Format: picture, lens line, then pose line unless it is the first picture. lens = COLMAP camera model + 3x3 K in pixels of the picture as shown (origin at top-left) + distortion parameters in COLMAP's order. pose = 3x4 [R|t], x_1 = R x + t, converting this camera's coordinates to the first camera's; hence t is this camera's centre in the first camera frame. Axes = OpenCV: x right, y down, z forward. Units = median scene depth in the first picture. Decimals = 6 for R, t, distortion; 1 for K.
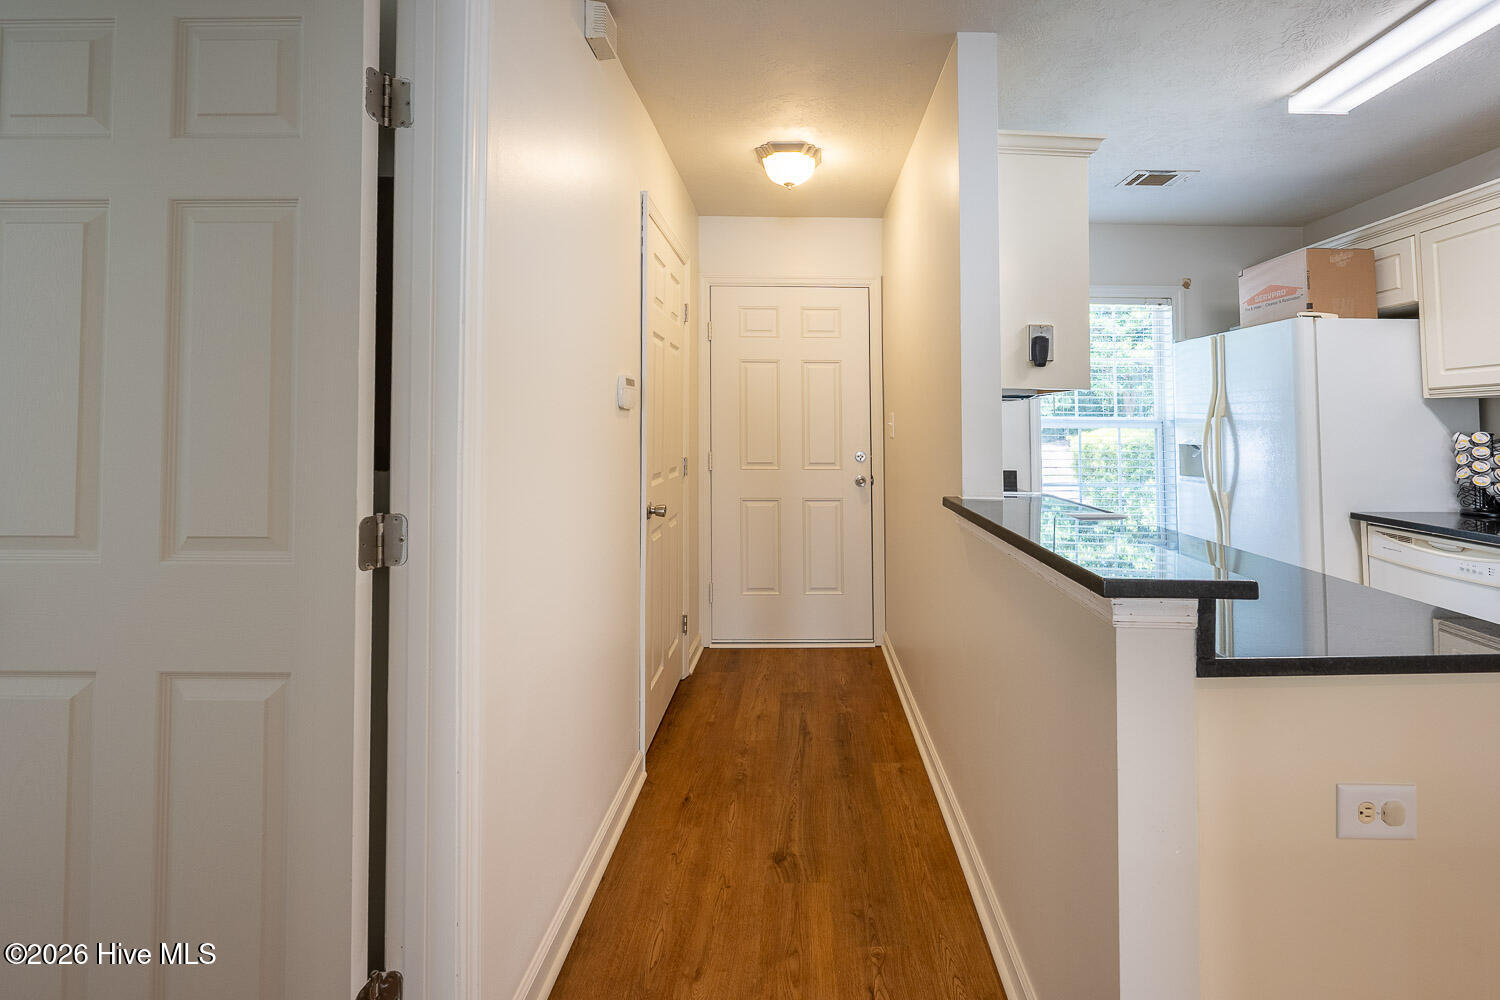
lens RADIAL K [[608.4, 0, 815.8], [0, 608.4, 404.1], [0, 0, 1]] dist [-0.000685, -0.000475]
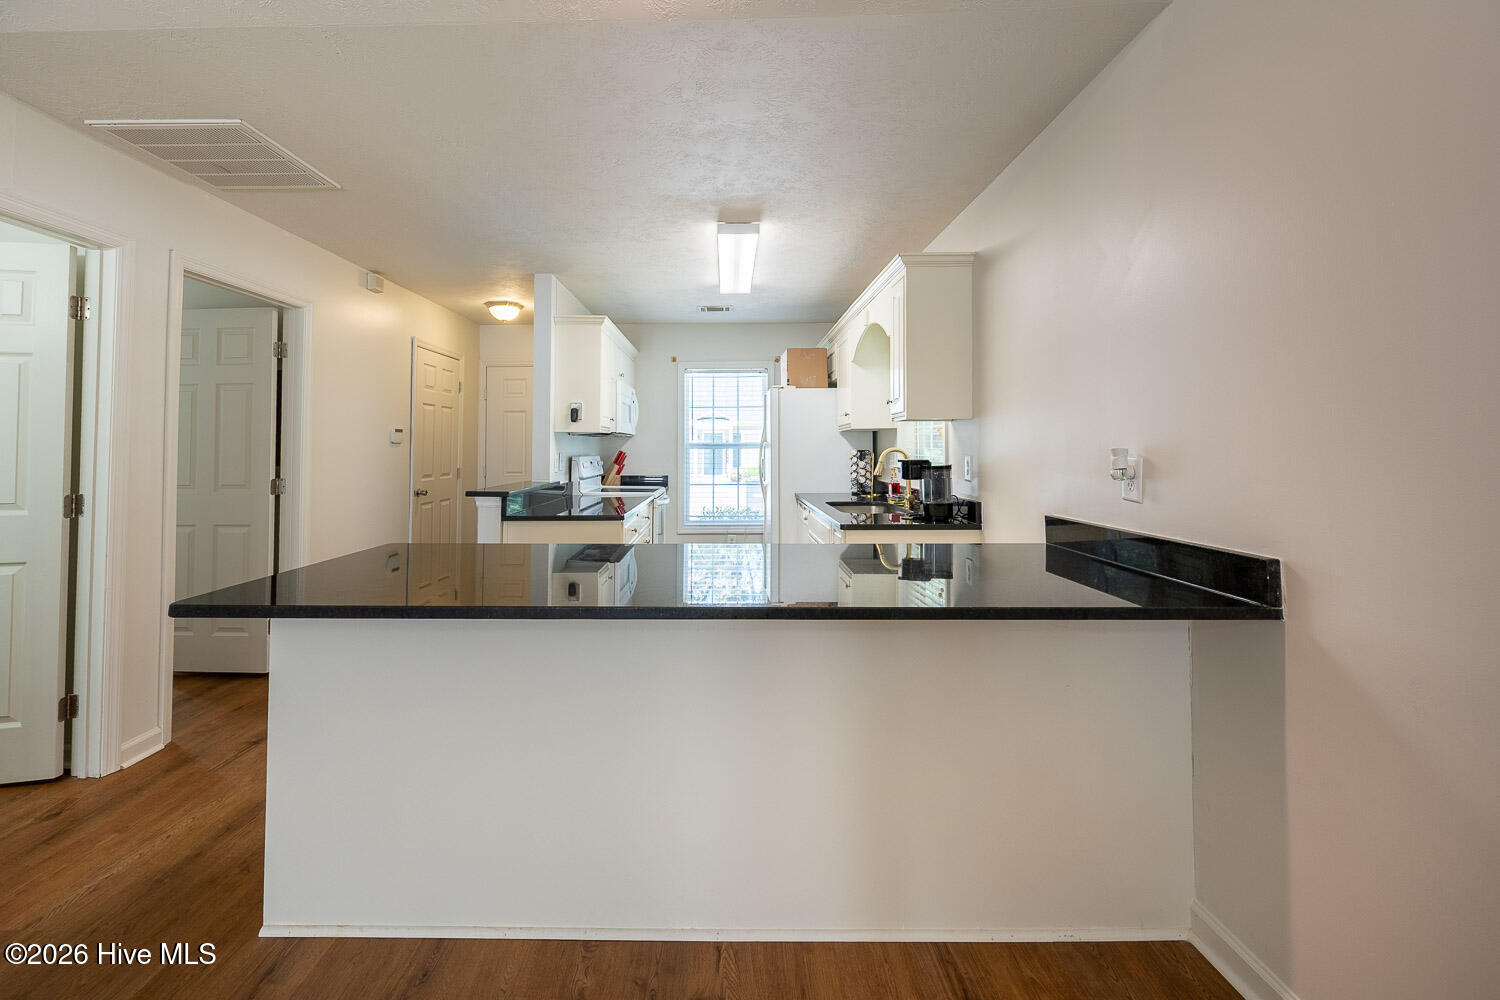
lens RADIAL K [[608.4, 0, 717.6], [0, 608.4, 422.9], [0, 0, 1]] dist [-0.000685, -0.000475]
pose [[0.999027, -0.012986, -0.042153, 0.692047], [0.012656, 0.999887, -0.008092, -0.024076], [0.042253, 0.007551, 0.999078, -0.837955]]
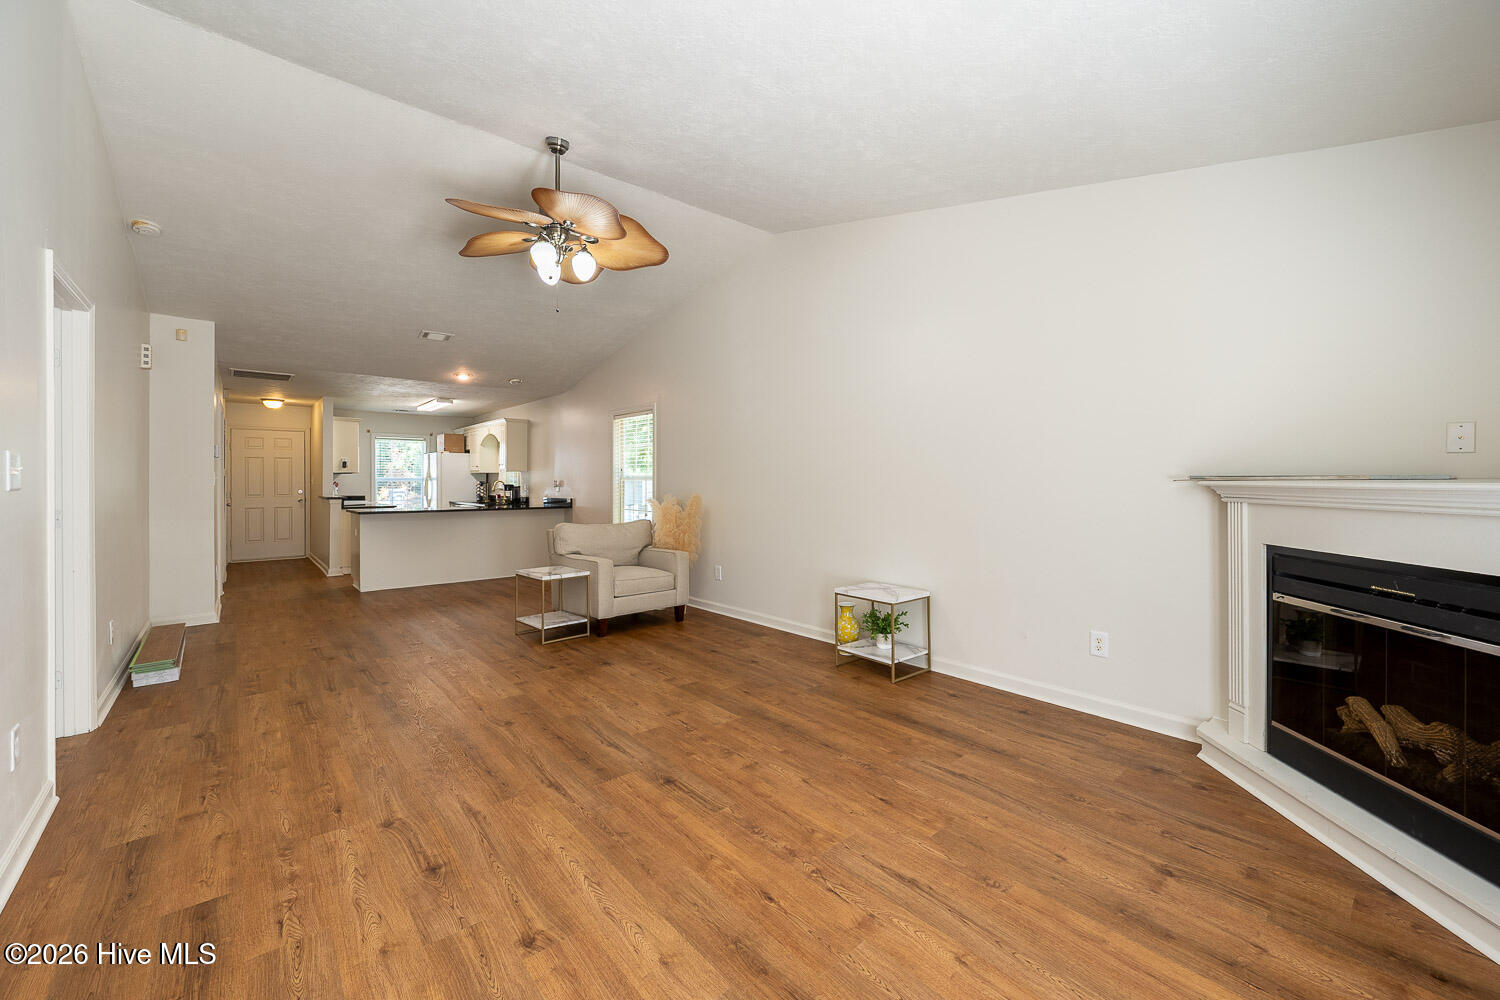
lens RADIAL K [[608.4, 0, 758.4], [0, 608.4, 469.3], [0, 0, 1]] dist [-0.000685, -0.000475]
pose [[0.769953, 0.004178, 0.638087, -0.119678], [-0.015512, 0.999806, 0.012171, -0.112640], [-0.637913, -0.019269, 0.769868, -3.309910]]
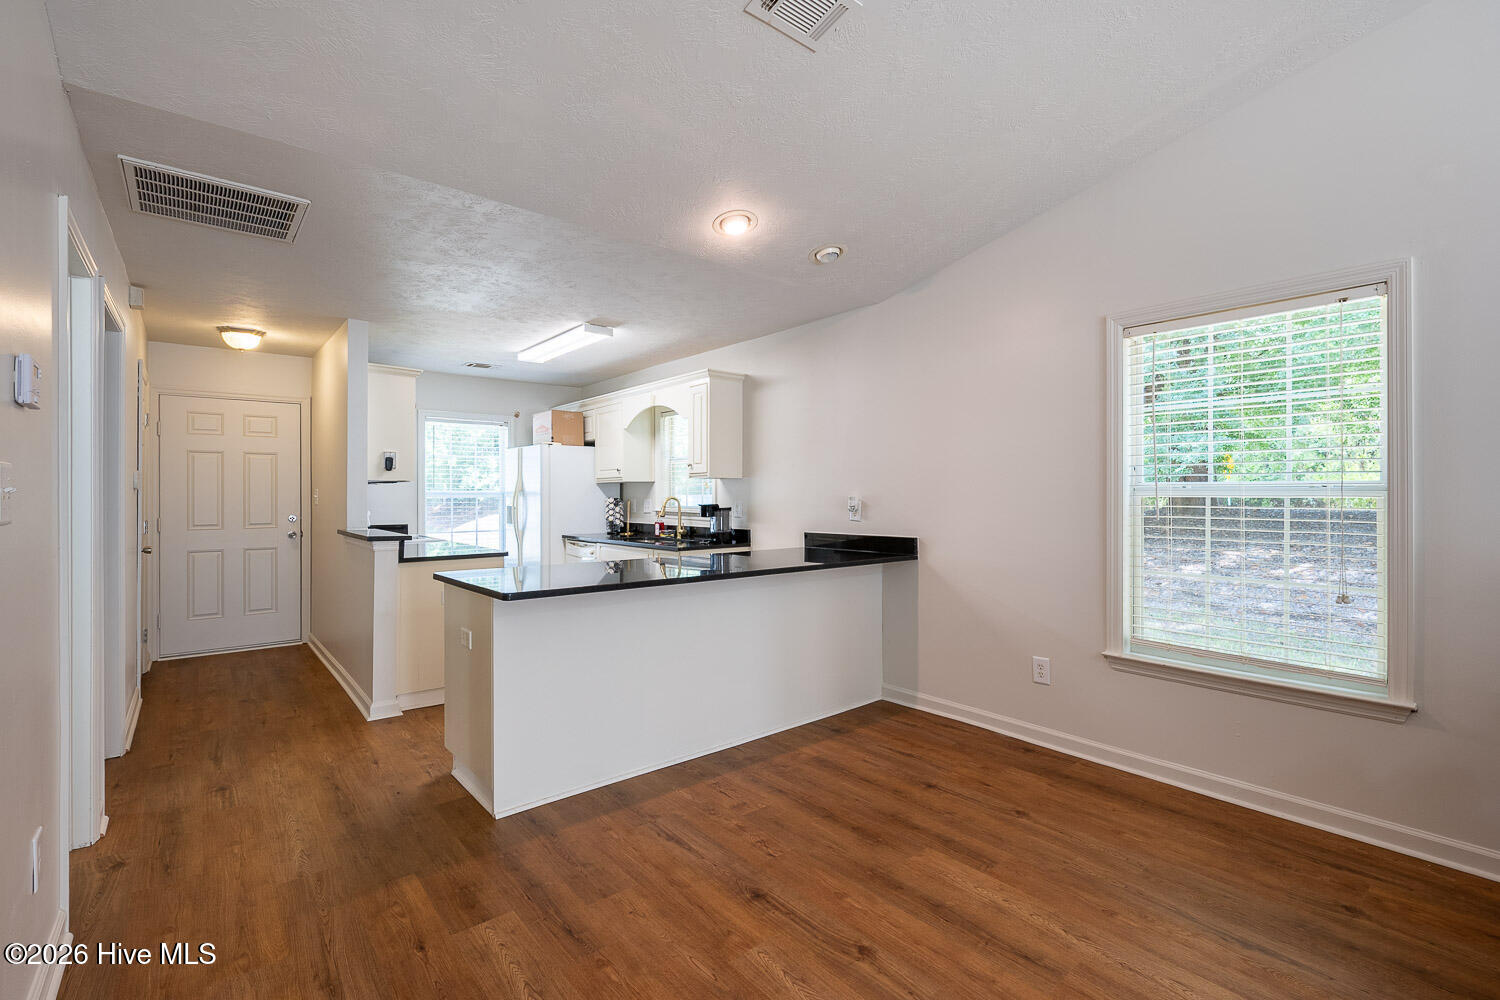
lens RADIAL K [[666.8, 0, 754.0], [0, 666.8, 476.4], [0, 0, 1]] dist [-0.009880, 0.001156]
pose [[0.776993, 0.008173, 0.629456, -0.092760], [-0.013041, 0.999910, 0.003114, -0.046875], [-0.629374, -0.010628, 0.777030, -1.246112]]
